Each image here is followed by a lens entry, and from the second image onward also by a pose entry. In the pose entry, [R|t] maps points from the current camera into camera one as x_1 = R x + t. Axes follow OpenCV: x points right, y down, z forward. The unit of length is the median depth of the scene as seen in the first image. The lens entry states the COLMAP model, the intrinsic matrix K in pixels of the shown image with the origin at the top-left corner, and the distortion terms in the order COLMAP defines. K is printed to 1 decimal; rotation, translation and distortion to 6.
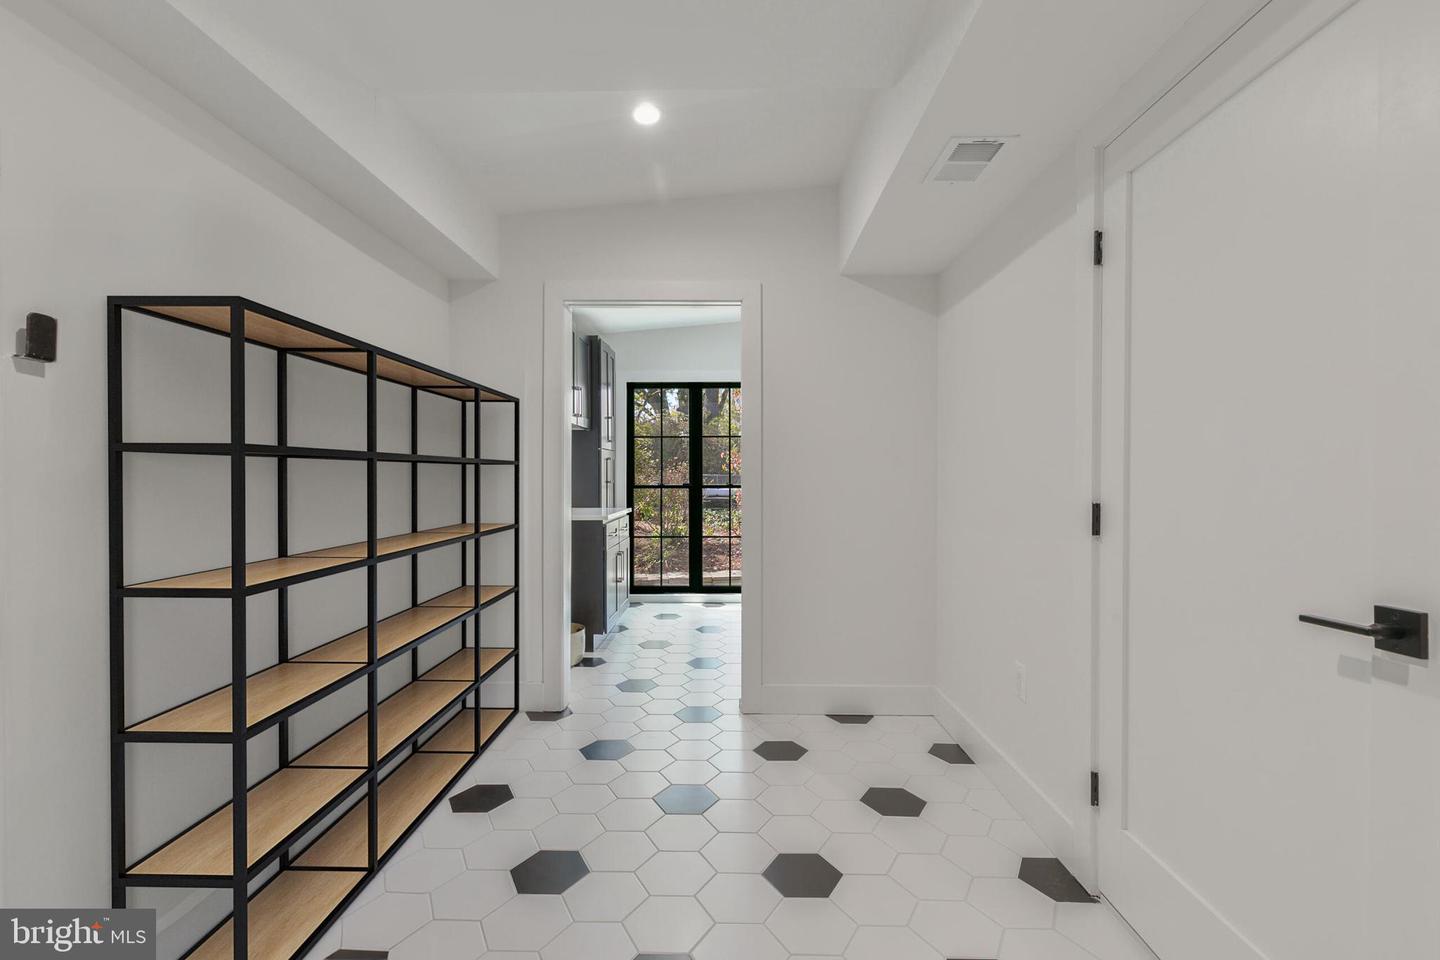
lens RADIAL K [[650.1, 0, 719.3], [0, 650.1, 479.8], [0, 0, 1]] dist [0.008002, -0.000475]
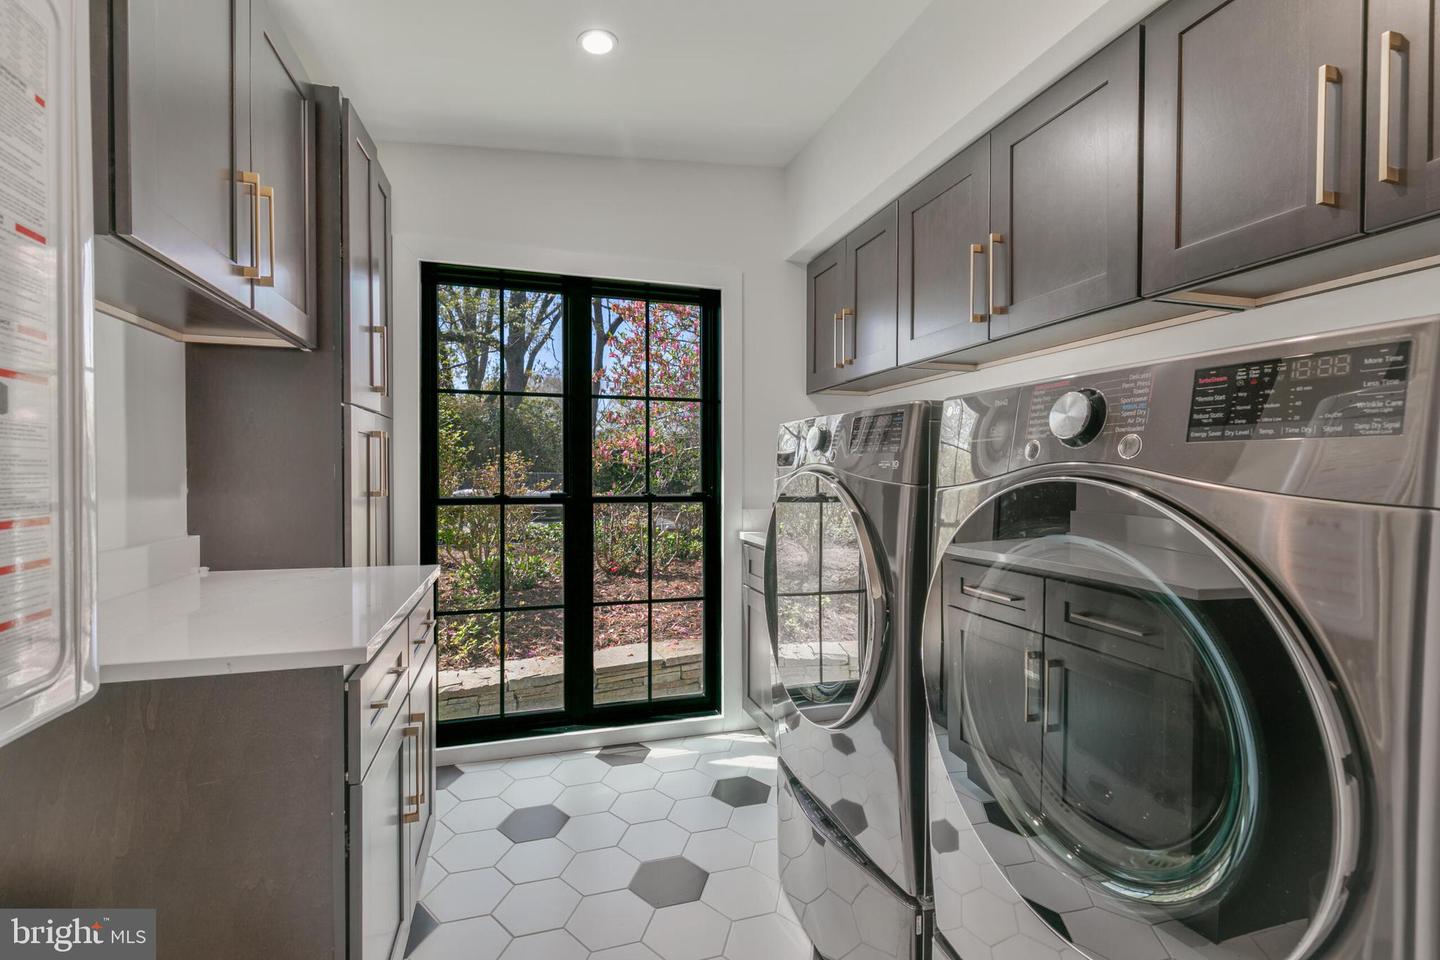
lens RADIAL K [[650.1, 0, 723.9], [0, 650.1, 476.8], [0, 0, 1]] dist [0.008002, -0.000475]
pose [[0.947592, -0.000065, 0.319484, -0.090437], [-0.000354, 0.999999, 0.001252, -0.007812], [-0.319484, -0.001300, 0.947591, 0.531756]]
